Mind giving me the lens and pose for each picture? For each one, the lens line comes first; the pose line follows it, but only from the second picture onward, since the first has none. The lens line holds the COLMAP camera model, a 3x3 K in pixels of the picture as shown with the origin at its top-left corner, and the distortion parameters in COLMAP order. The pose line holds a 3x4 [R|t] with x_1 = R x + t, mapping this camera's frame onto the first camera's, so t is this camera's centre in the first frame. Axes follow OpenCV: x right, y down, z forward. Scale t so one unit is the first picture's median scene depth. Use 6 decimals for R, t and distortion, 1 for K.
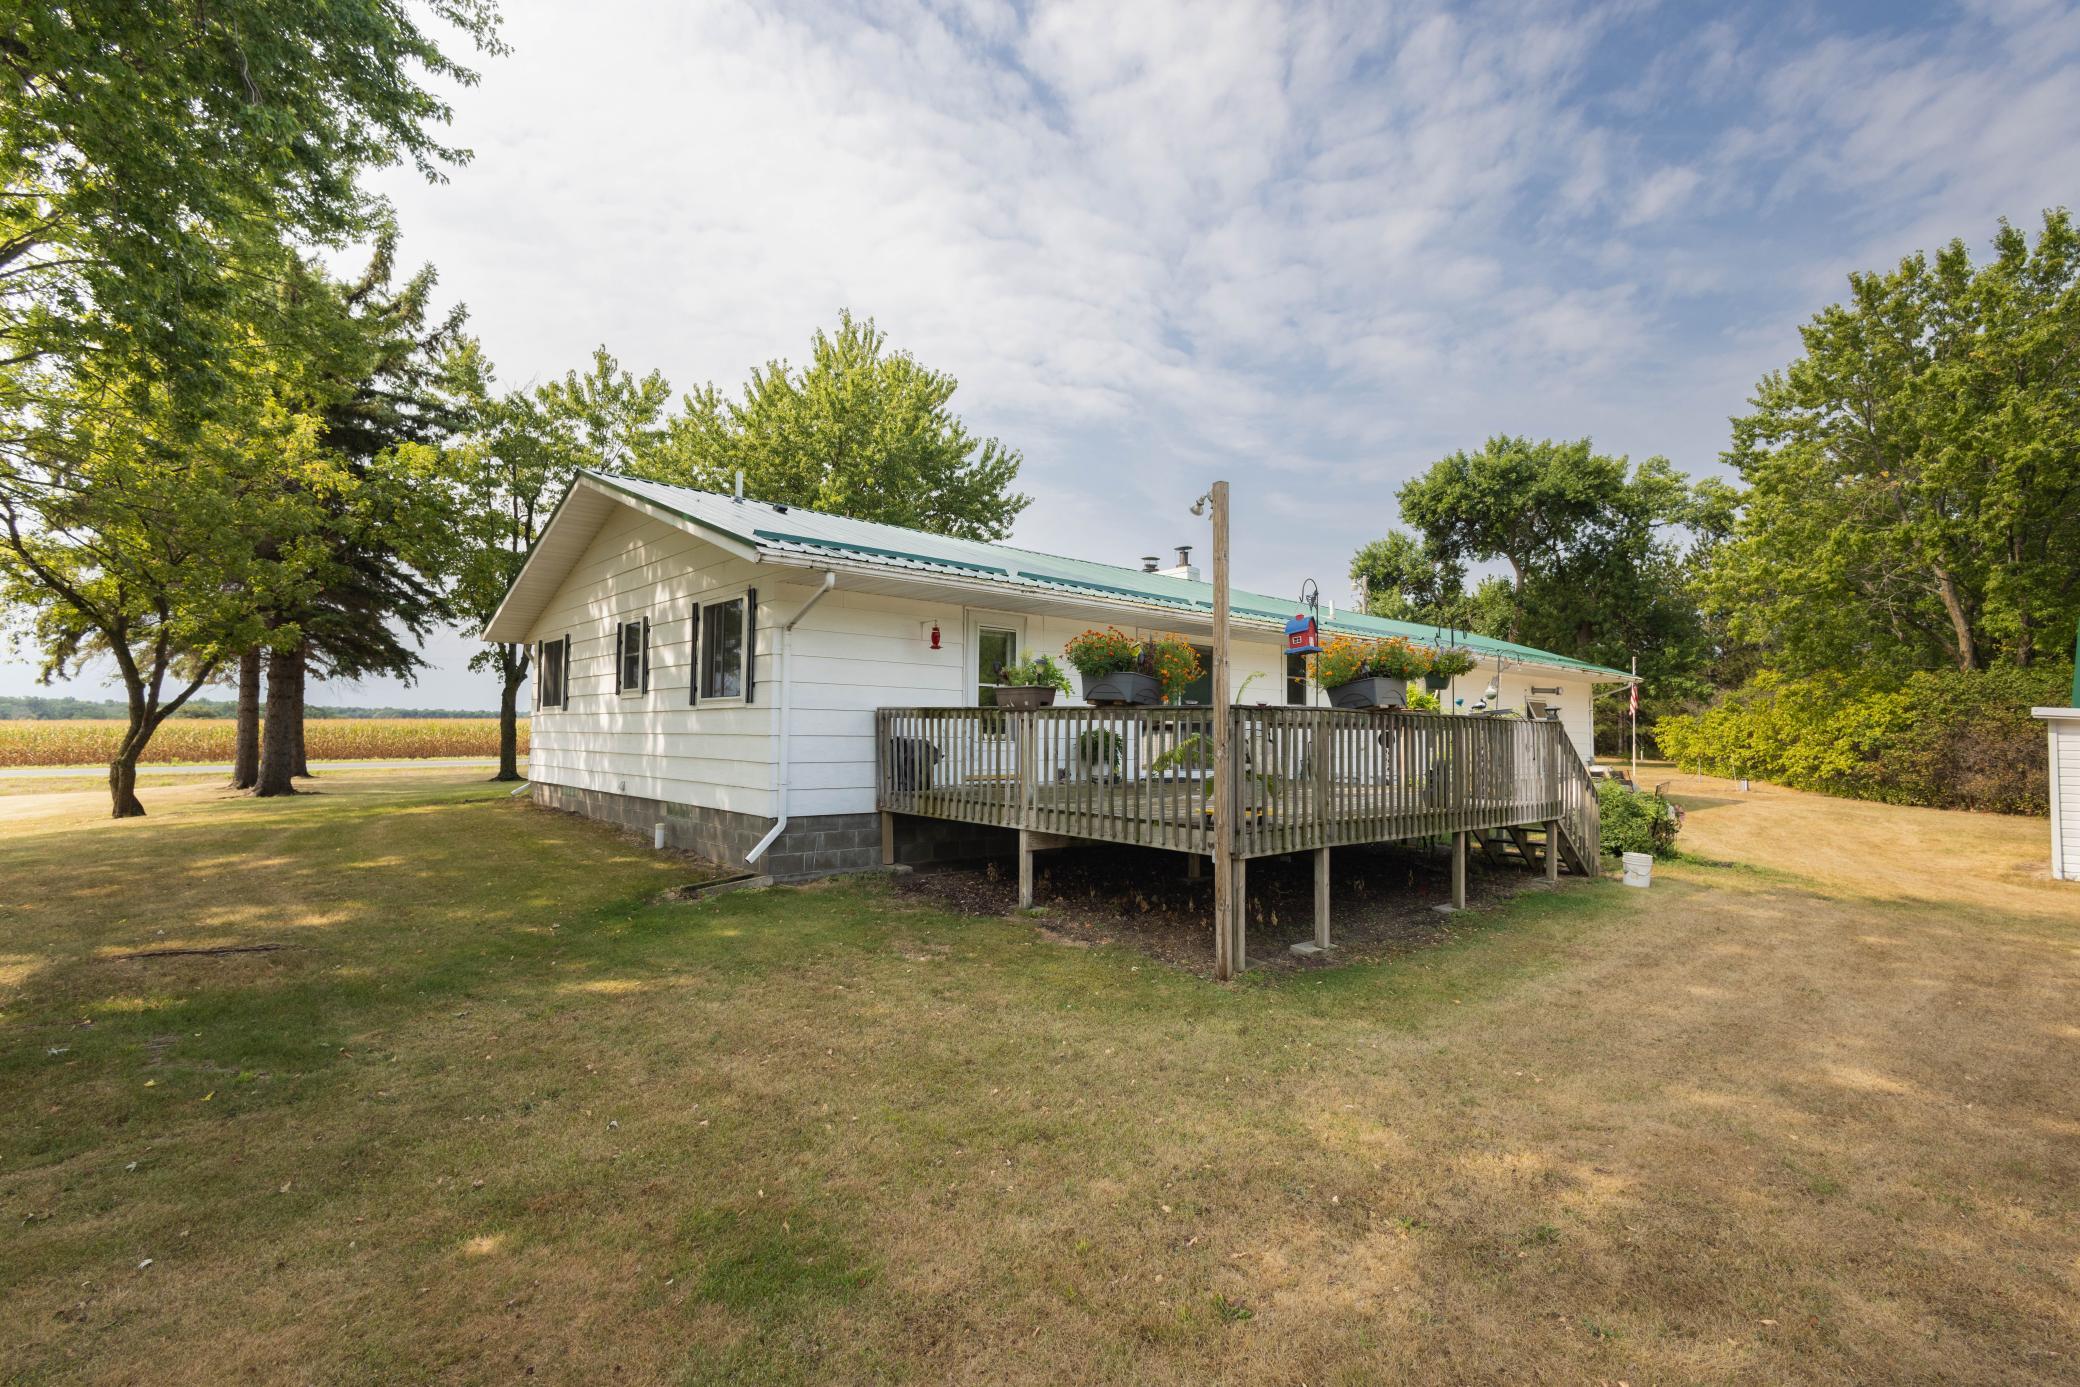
lens RADIAL K [[957.6, 0, 1038.4], [0, 957.6, 676.2], [0, 0, 1]] dist [0.001638, 0.000295]
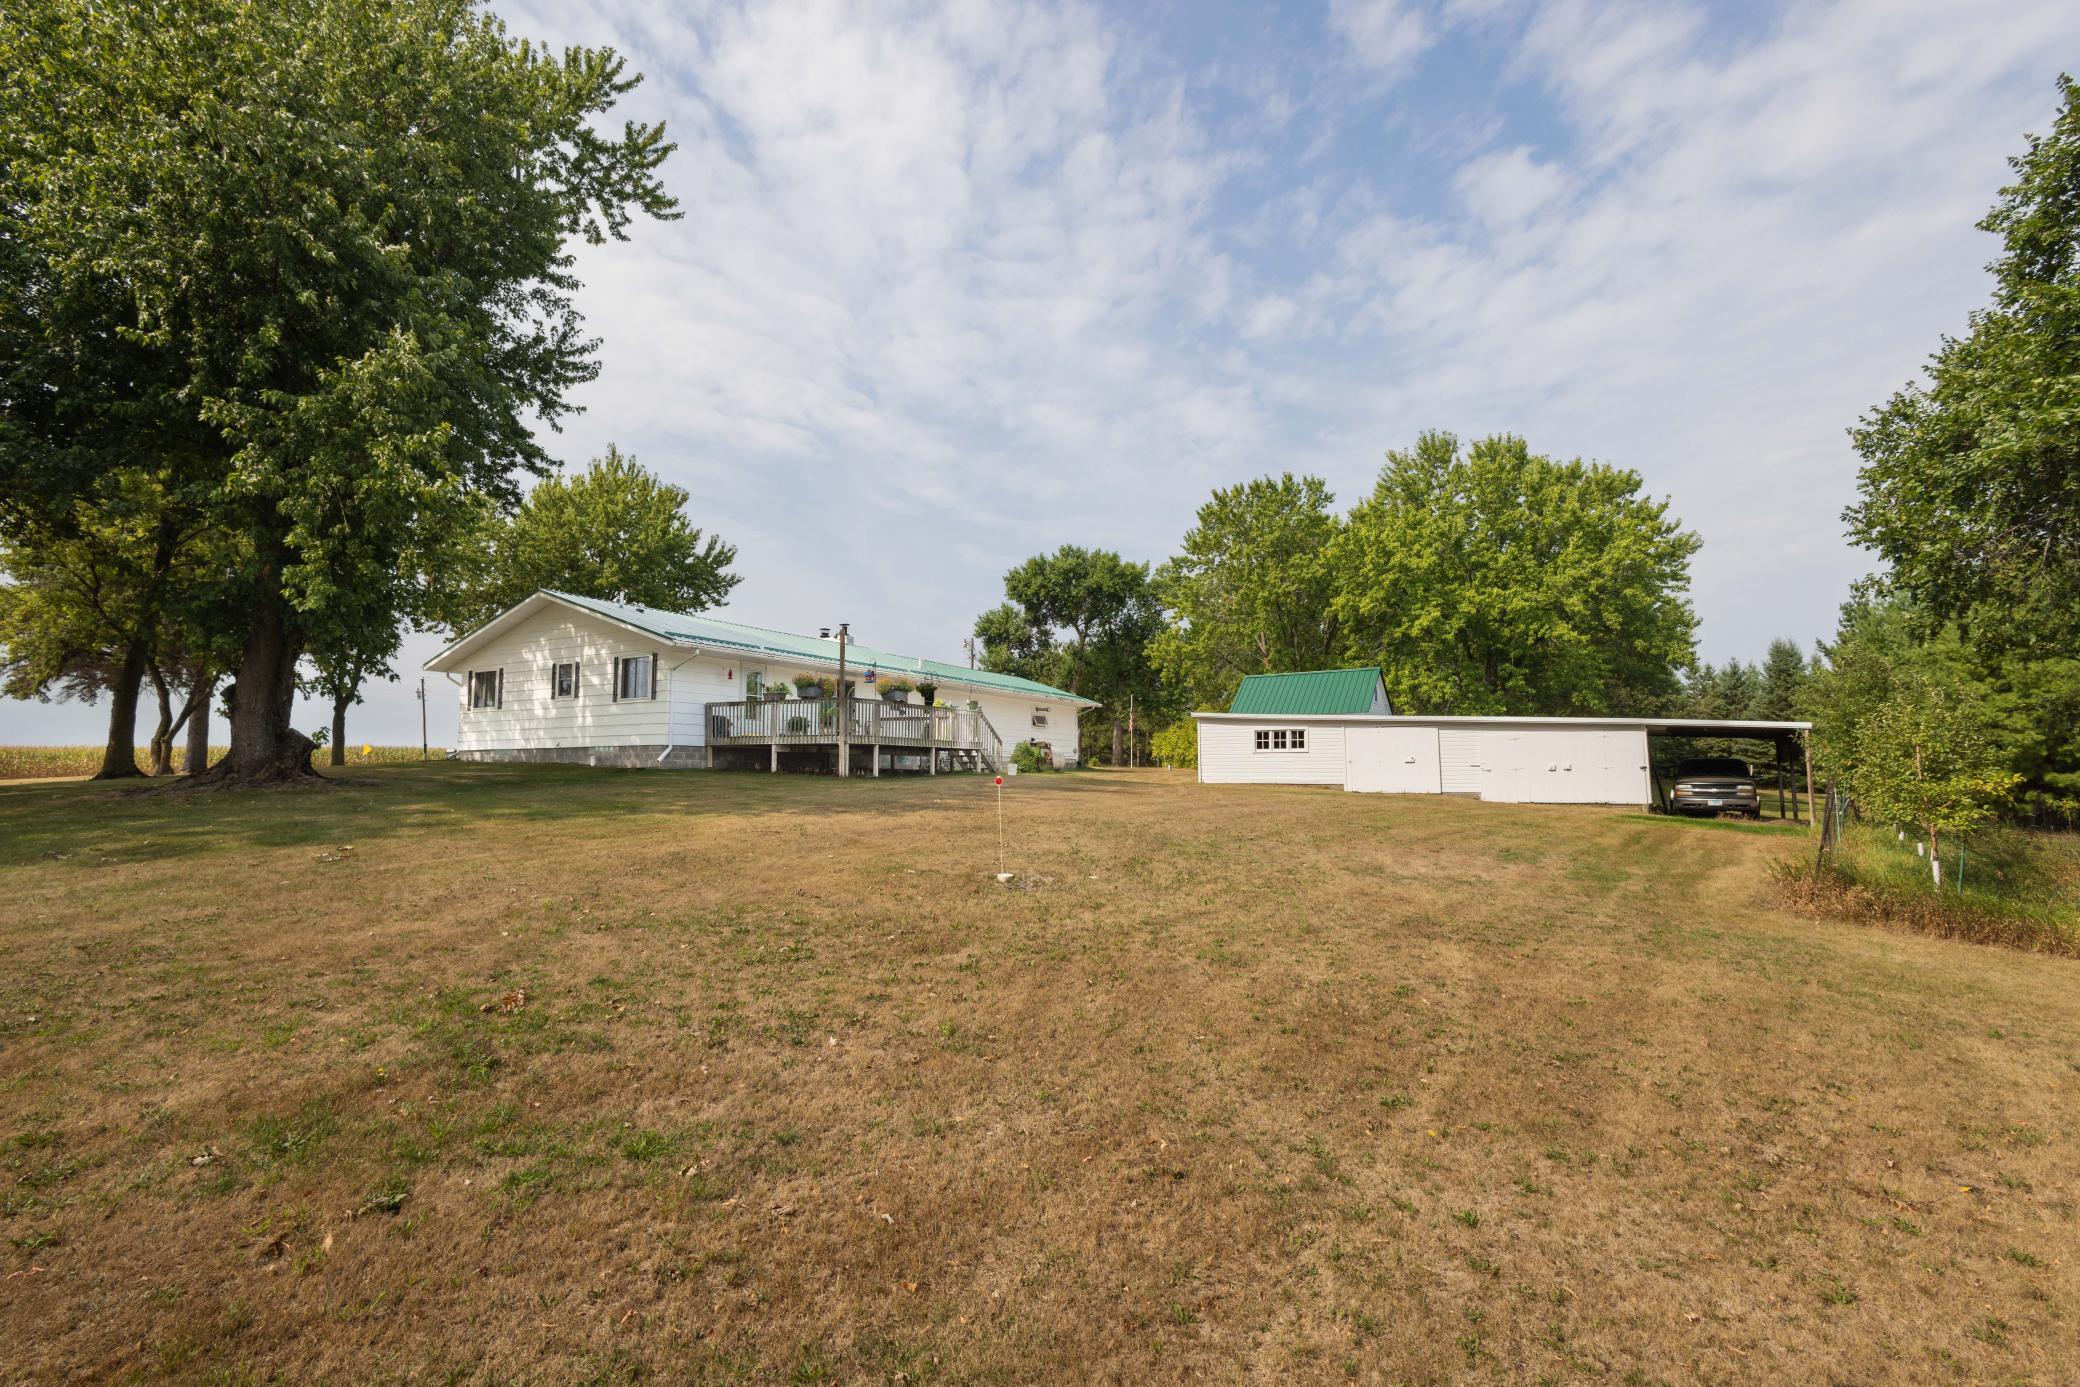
lens RADIAL K [[957.6, 0, 1054.2], [0, 957.6, 659.1], [0, 0, 1]] dist [0.001638, 0.000295]
pose [[0.940159, 0.025452, 0.339785, -0.041808], [-0.005092, 0.998144, -0.060679, 0.016517], [-0.340699, 0.055317, 0.938544, -0.398132]]
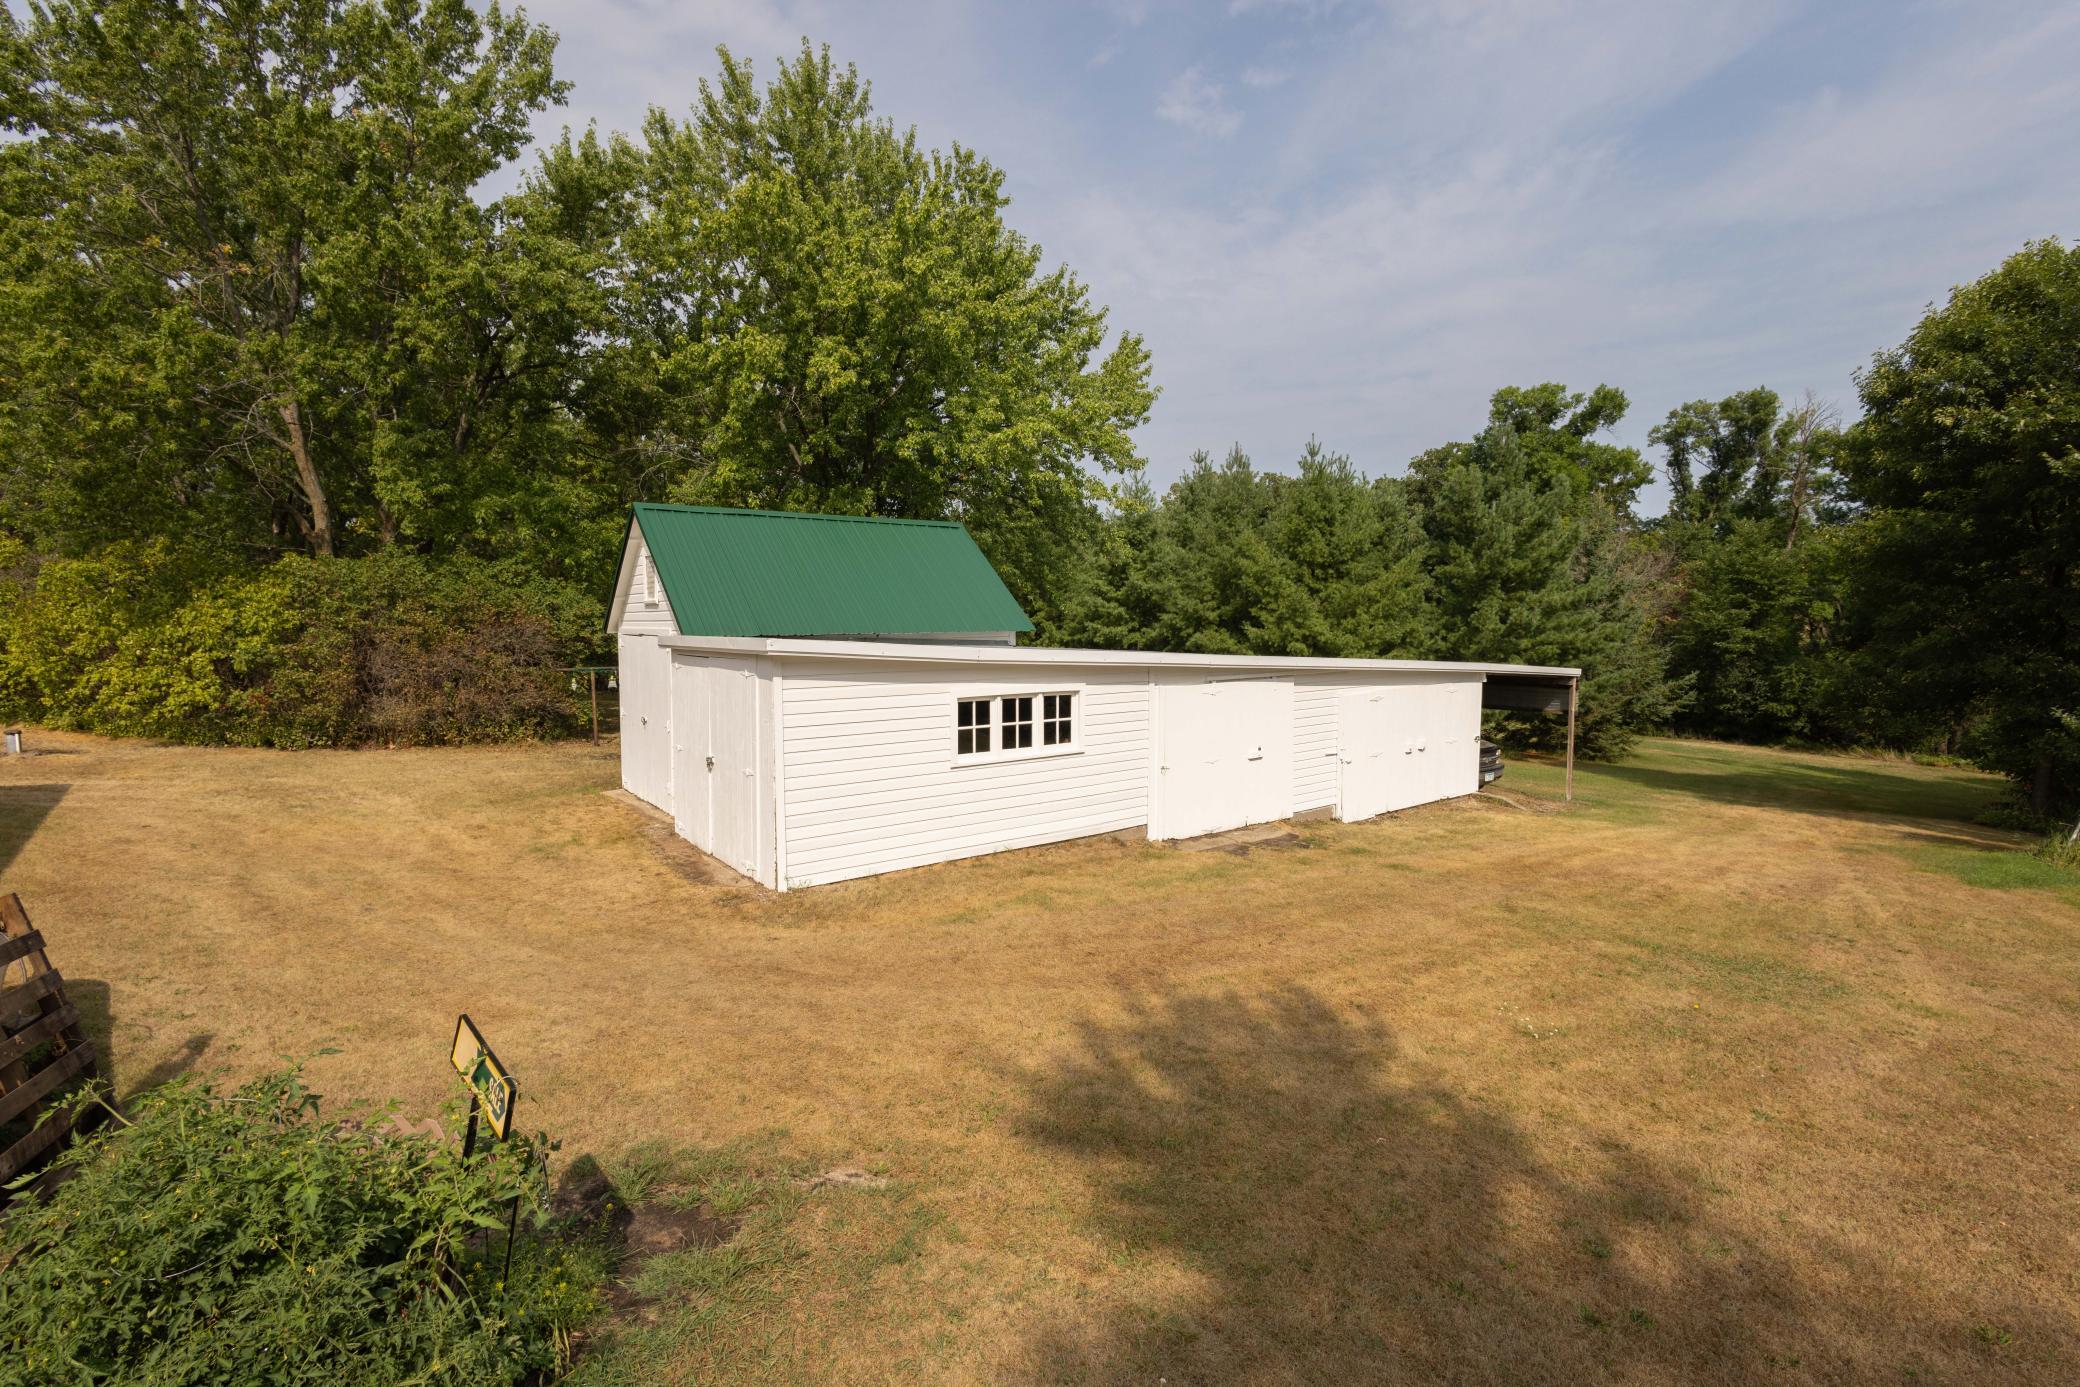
lens RADIAL K [[957.6, 0, 1032.5], [0, 957.6, 693.3], [0, 0, 1]] dist [0.001638, 0.000295]
pose [[0.025890, -0.088734, 0.995719, 0.137804], [-0.057456, 0.994274, 0.090099, 0.001476], [-0.998012, -0.059543, 0.020643, 0.274278]]
